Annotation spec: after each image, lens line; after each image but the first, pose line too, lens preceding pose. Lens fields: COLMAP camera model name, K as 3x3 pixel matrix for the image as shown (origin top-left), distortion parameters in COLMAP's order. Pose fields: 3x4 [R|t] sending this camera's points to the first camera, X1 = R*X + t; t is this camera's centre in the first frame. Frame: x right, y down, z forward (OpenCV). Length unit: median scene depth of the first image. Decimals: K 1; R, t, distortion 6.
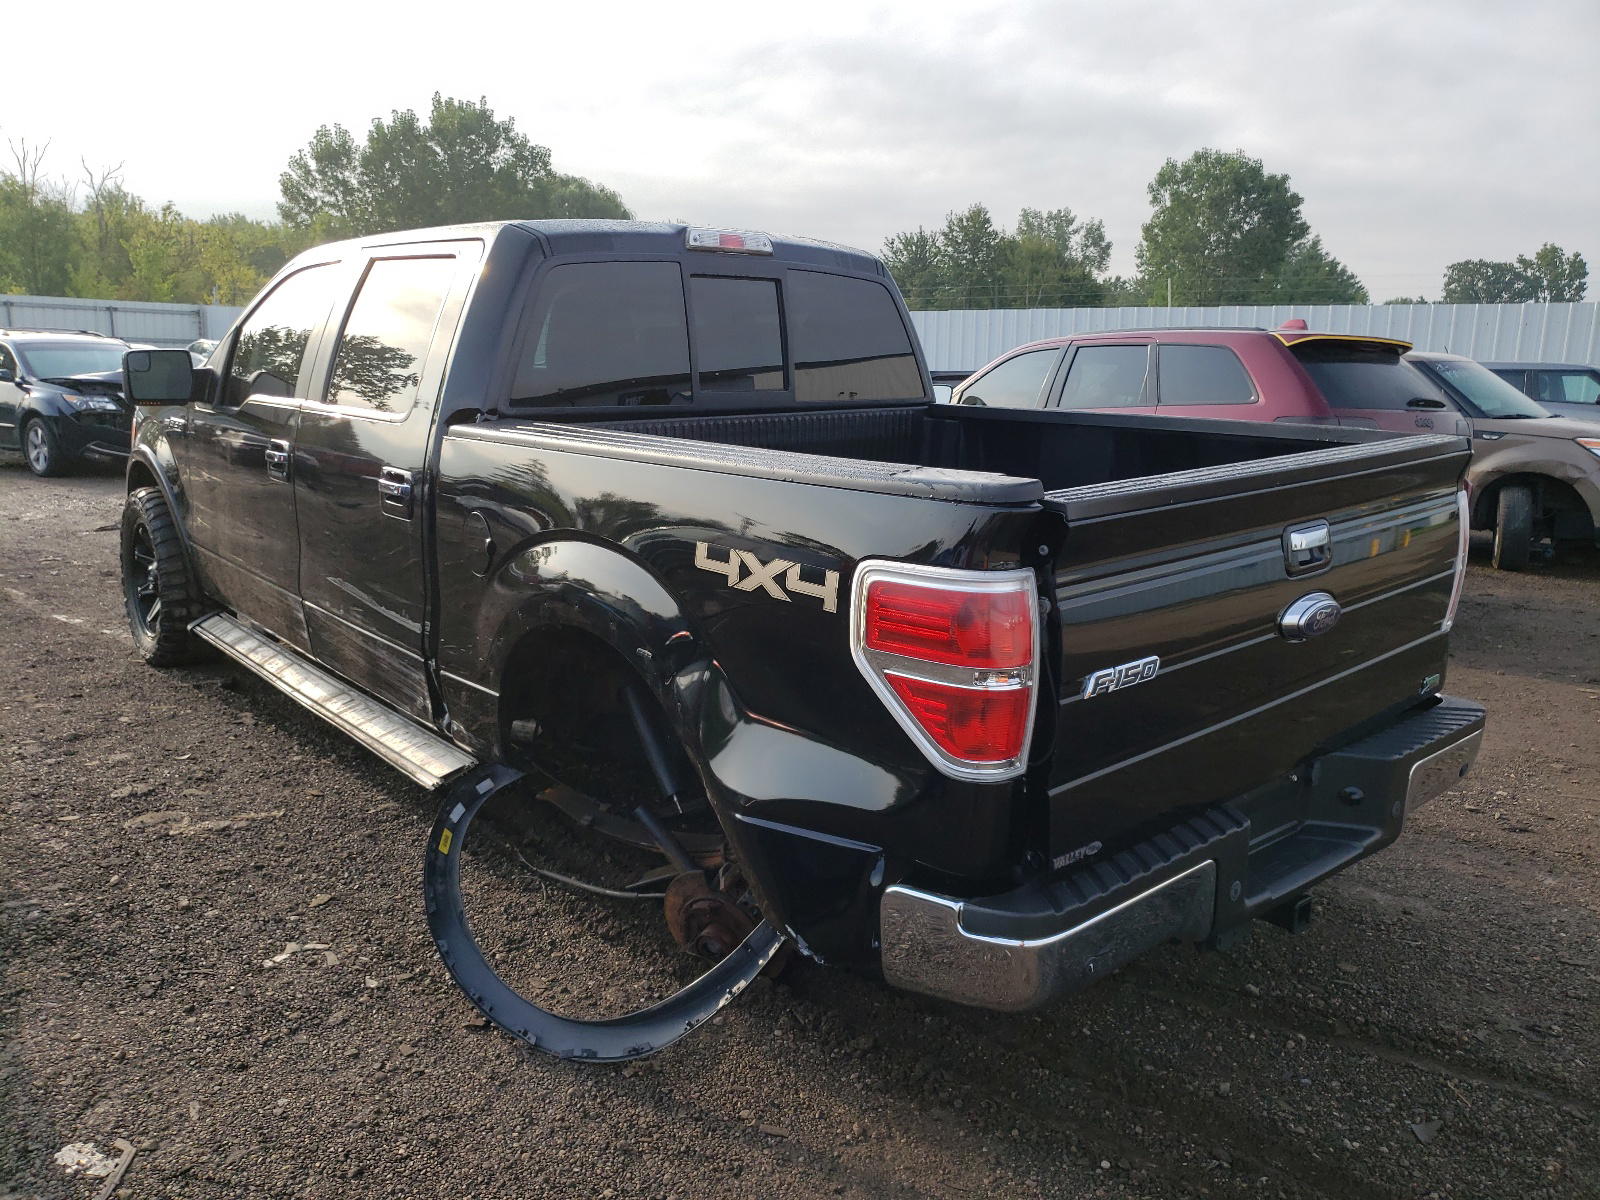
lens RADIAL K [[1208.7, 0, 802.9], [0, 1208.7, 631.9], [0, 0, 1]] dist [0.018148, 0.001507]
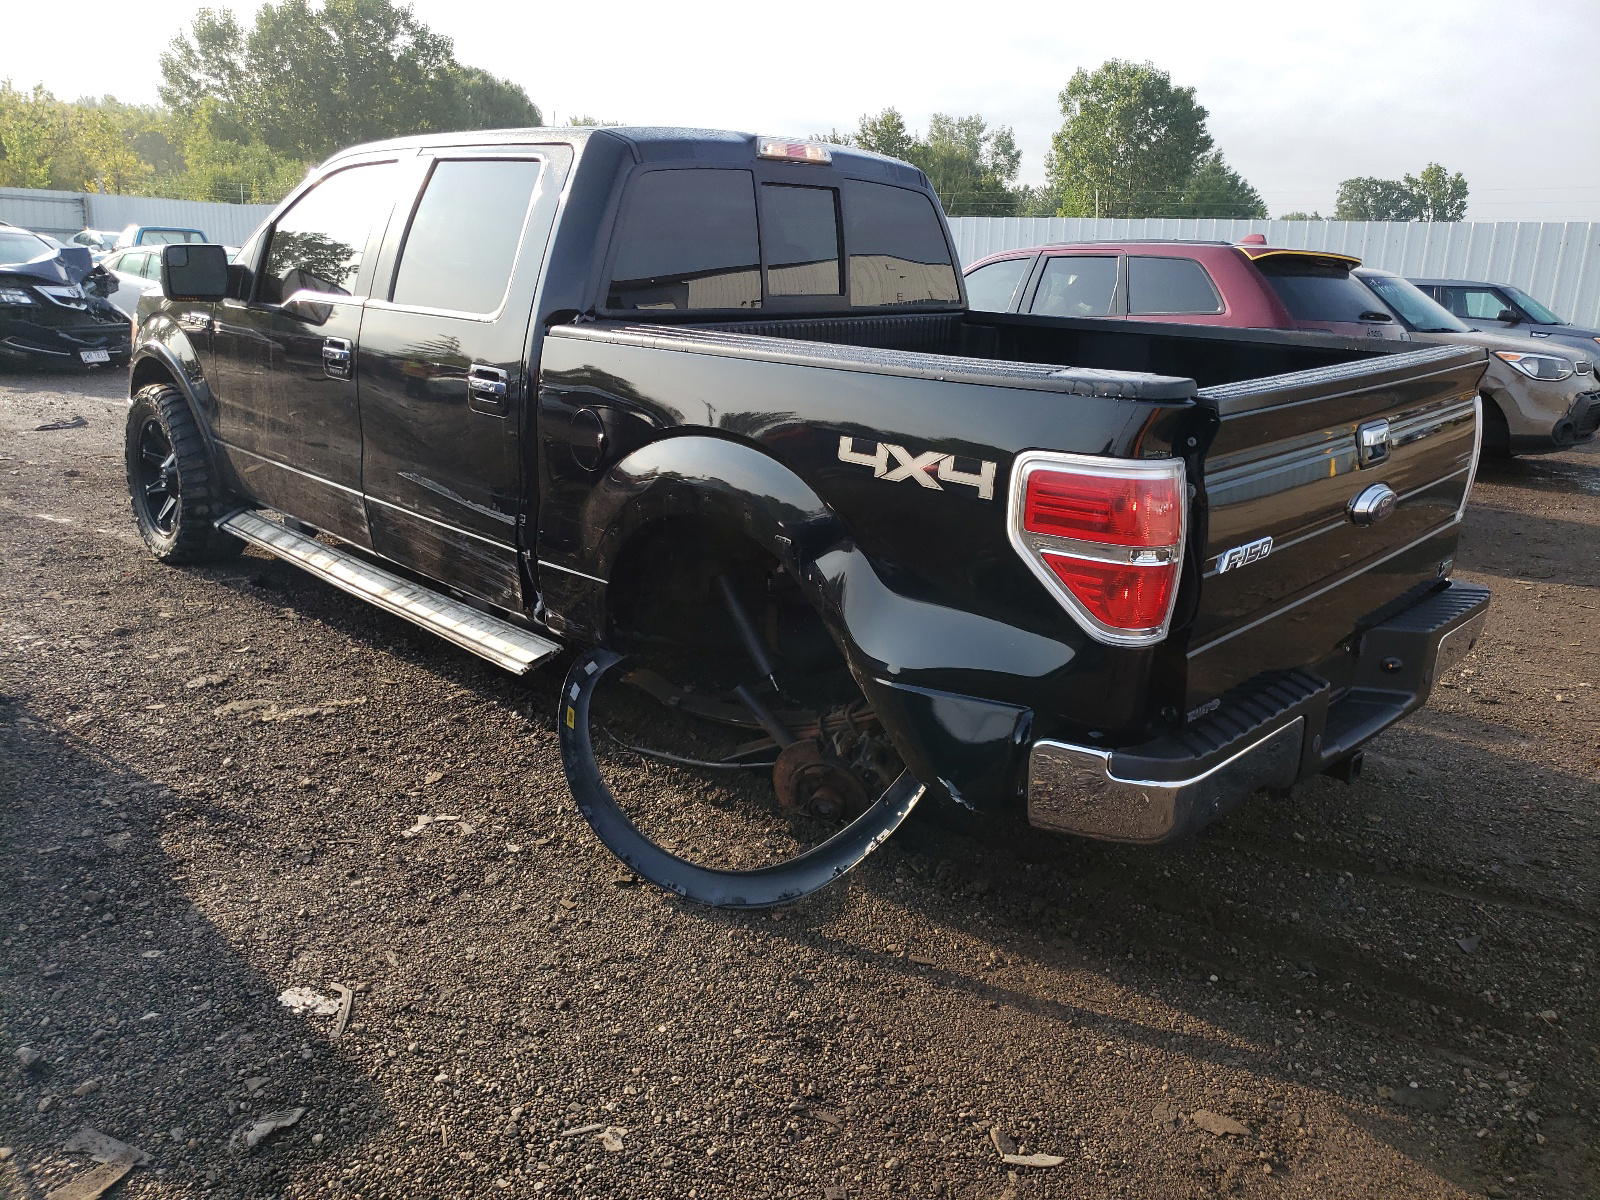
lens RADIAL K [[1208.7, 0, 798.9], [0, 1208.7, 599.3], [0, 0, 1]] dist [0.018148, 0.001507]
pose [[0.996490, -0.005689, 0.083518, -0.173796], [0.001585, 0.998791, 0.049129, 0.015166], [-0.083697, -0.048824, 0.995294, -0.072178]]
